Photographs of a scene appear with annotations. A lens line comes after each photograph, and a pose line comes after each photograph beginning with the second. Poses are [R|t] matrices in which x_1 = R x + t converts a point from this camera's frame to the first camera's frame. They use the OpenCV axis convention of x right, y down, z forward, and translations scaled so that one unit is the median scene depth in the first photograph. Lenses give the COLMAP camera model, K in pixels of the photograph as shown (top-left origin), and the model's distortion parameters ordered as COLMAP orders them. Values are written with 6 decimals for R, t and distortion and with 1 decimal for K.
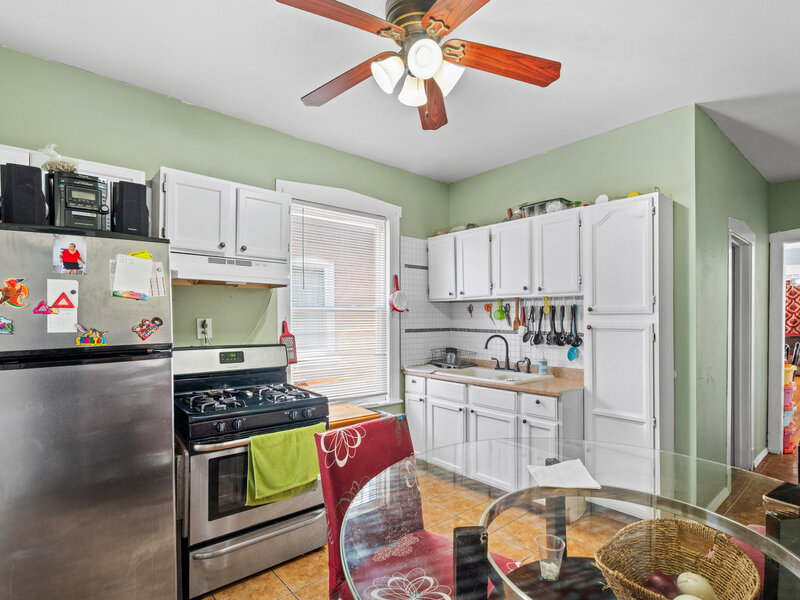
lens RADIAL K [[416.2, 0, 399.2], [0, 416.2, 314.6], [0, 0, 1]] dist [0.000278, 0.000039]
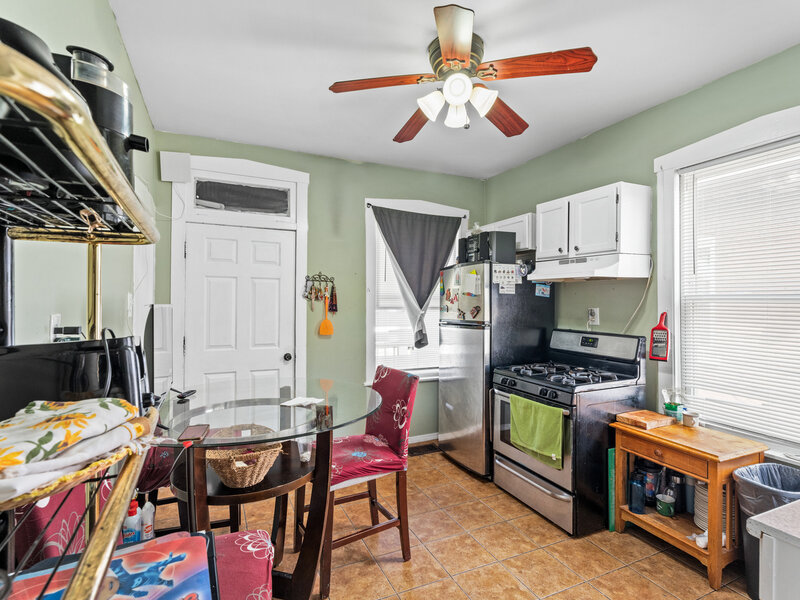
lens RADIAL K [[413.2, 0, 397.5], [0, 413.2, 296.1], [0, 0, 1]] dist [-0.000840, -0.000217]
pose [[-0.262721, -0.012072, -0.964796, 0.870574], [-0.002359, 0.999927, -0.011869, -0.009788], [0.964869, -0.000843, -0.262730, 0.813717]]
